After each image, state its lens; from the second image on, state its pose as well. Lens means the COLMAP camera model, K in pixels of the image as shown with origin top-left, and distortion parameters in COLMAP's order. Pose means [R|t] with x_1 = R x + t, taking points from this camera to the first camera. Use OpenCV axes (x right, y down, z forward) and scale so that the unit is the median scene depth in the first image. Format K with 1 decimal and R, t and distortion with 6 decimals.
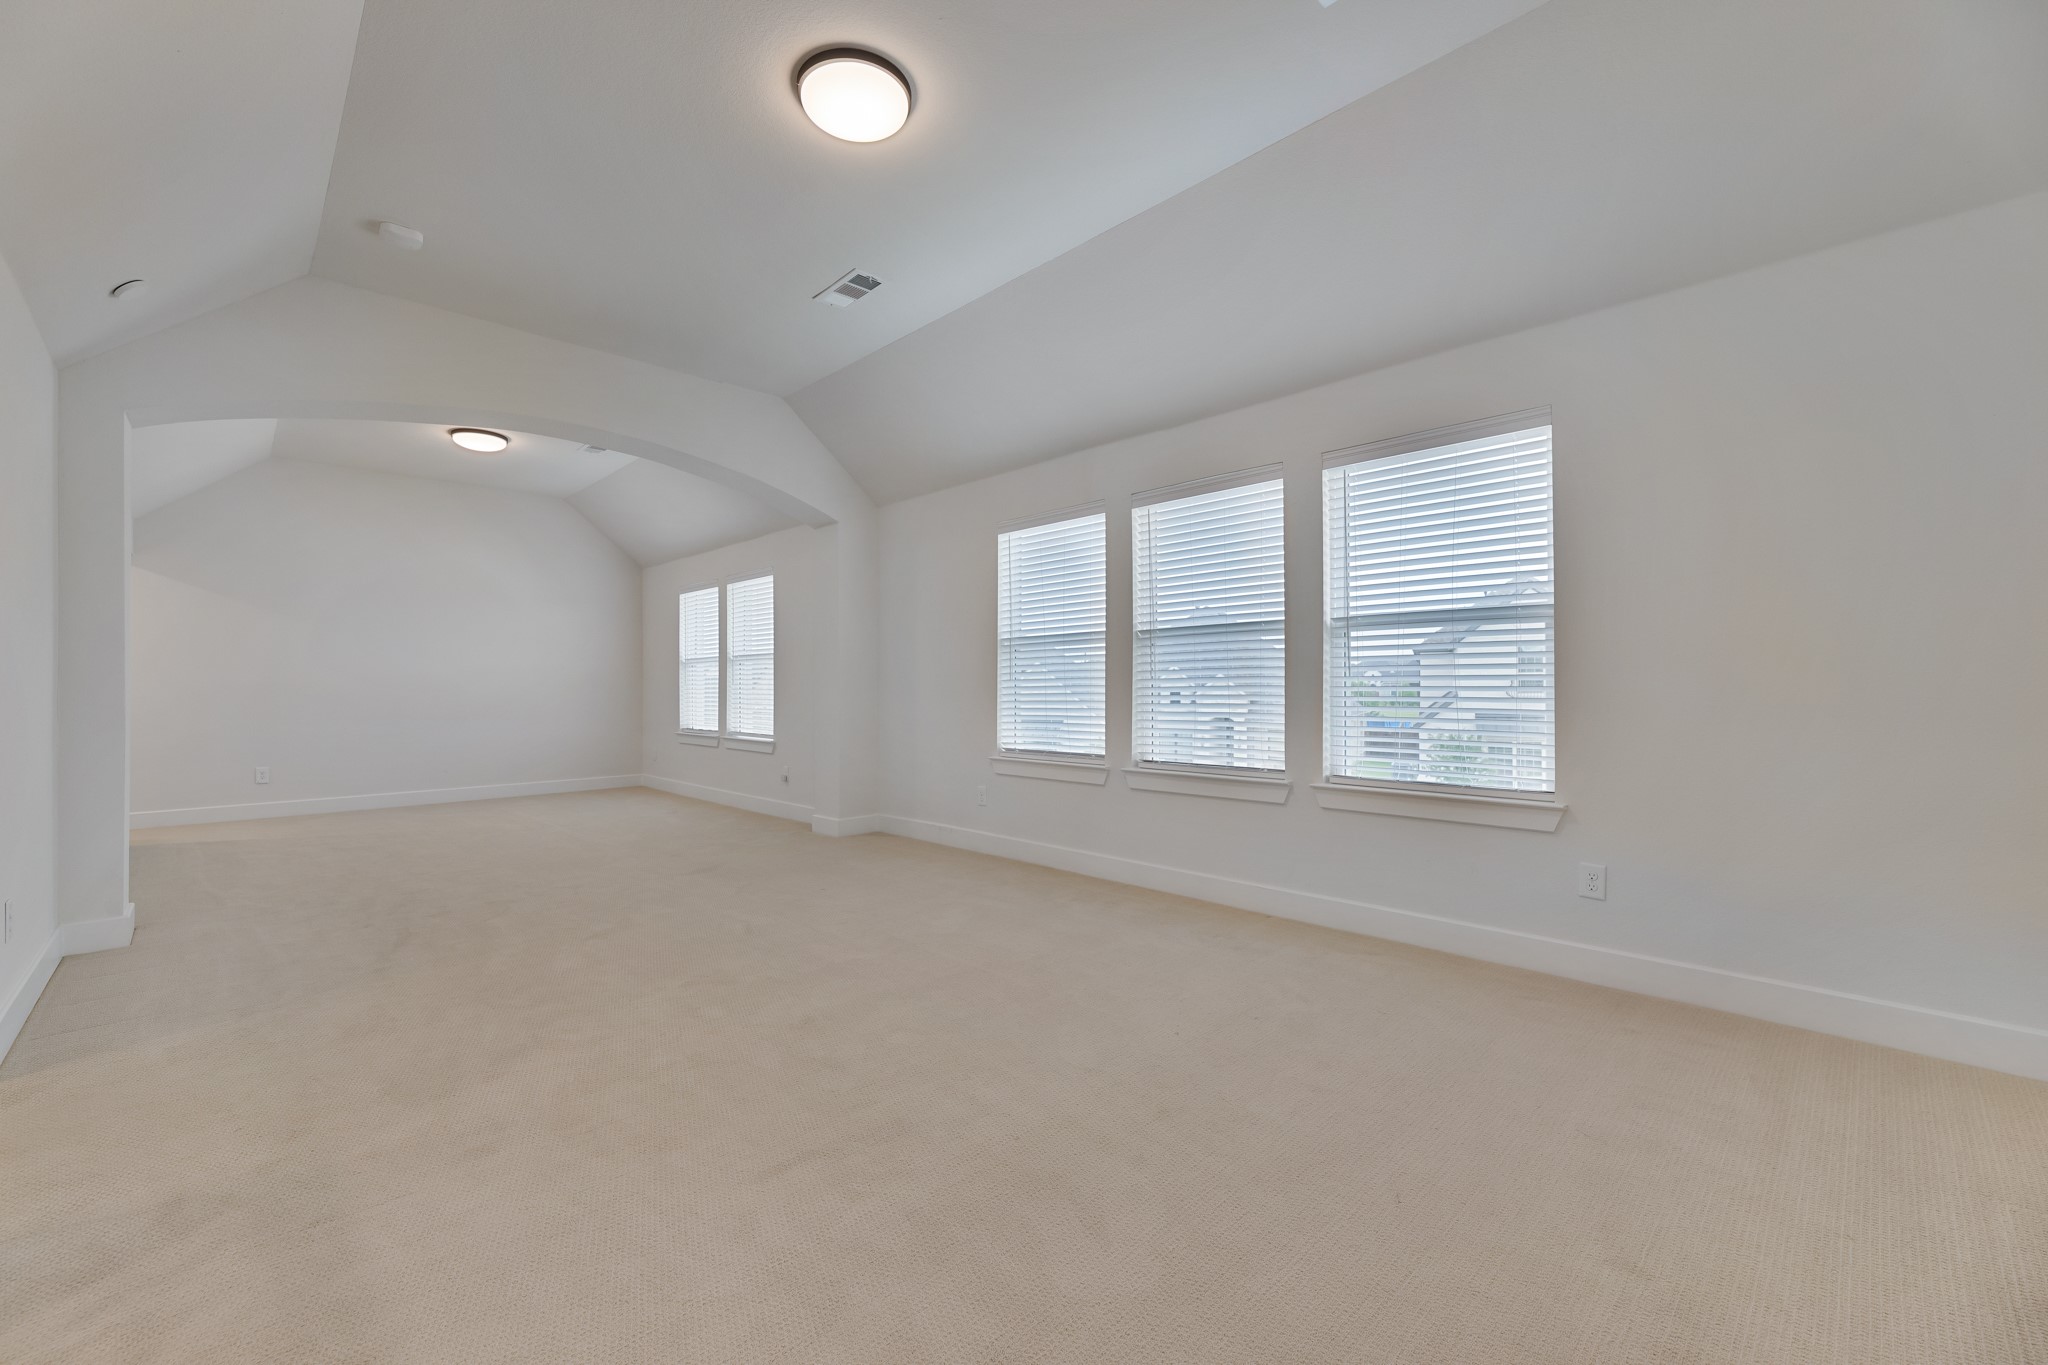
lens RADIAL K [[821.8, 0, 1010.6], [0, 821.8, 682.9], [0, 0, 1]] dist [-0.003005, -0.000127]
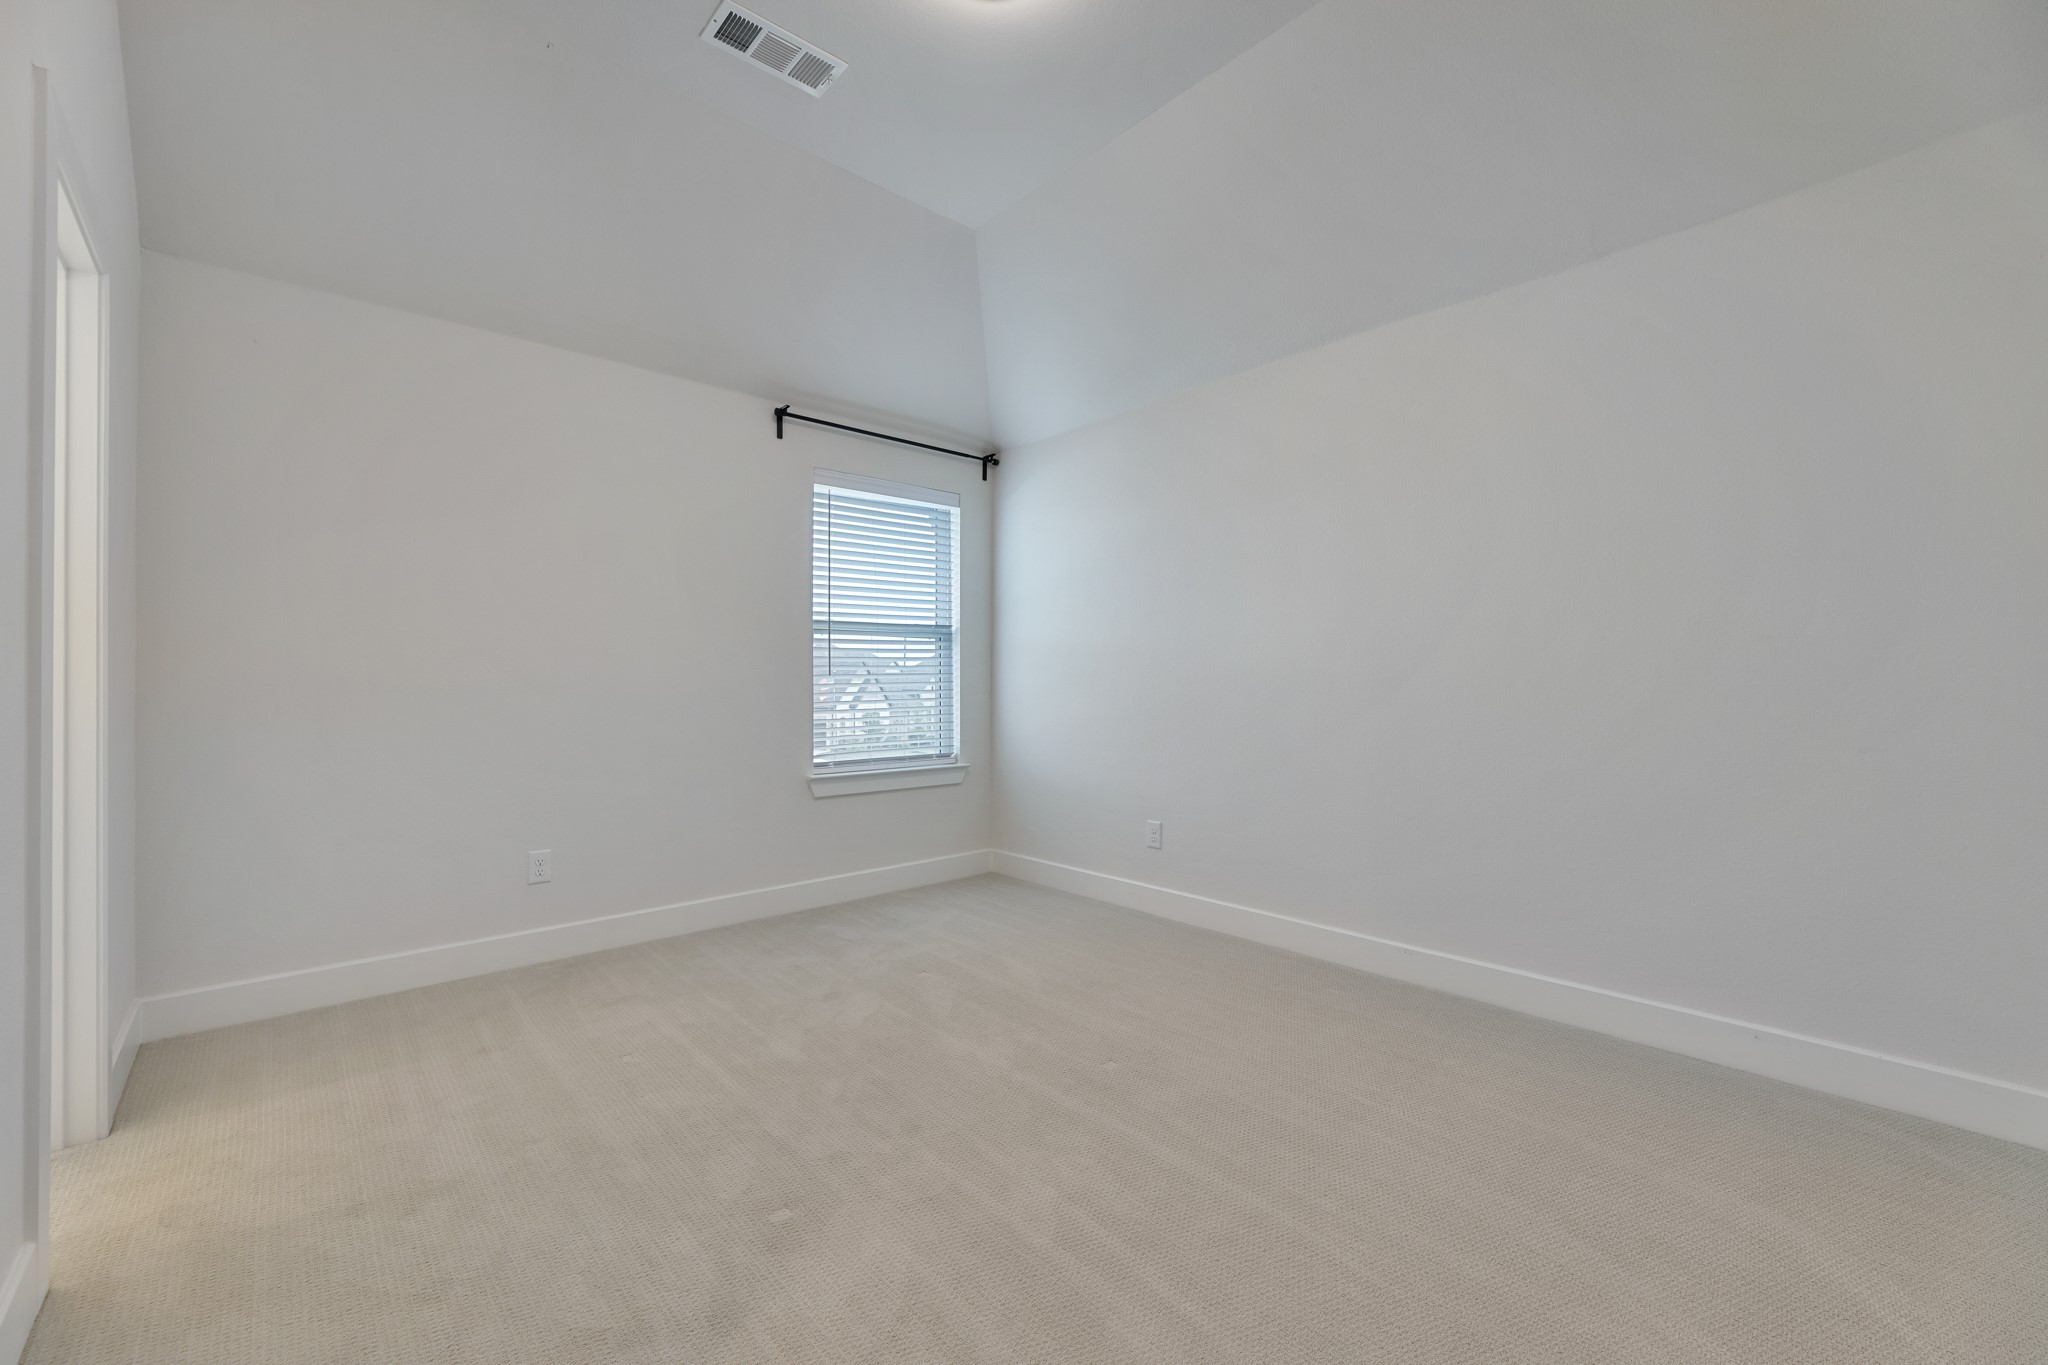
lens RADIAL K [[821.8, 0, 1010.6], [0, 821.8, 682.9], [0, 0, 1]] dist [-0.003005, -0.000127]
pose [[0.053996, 0.003228, 0.998536, -0.759816], [-0.011120, 0.999935, -0.002632, 0.004636], [-0.998479, -0.010962, 0.054028, 0.779625]]
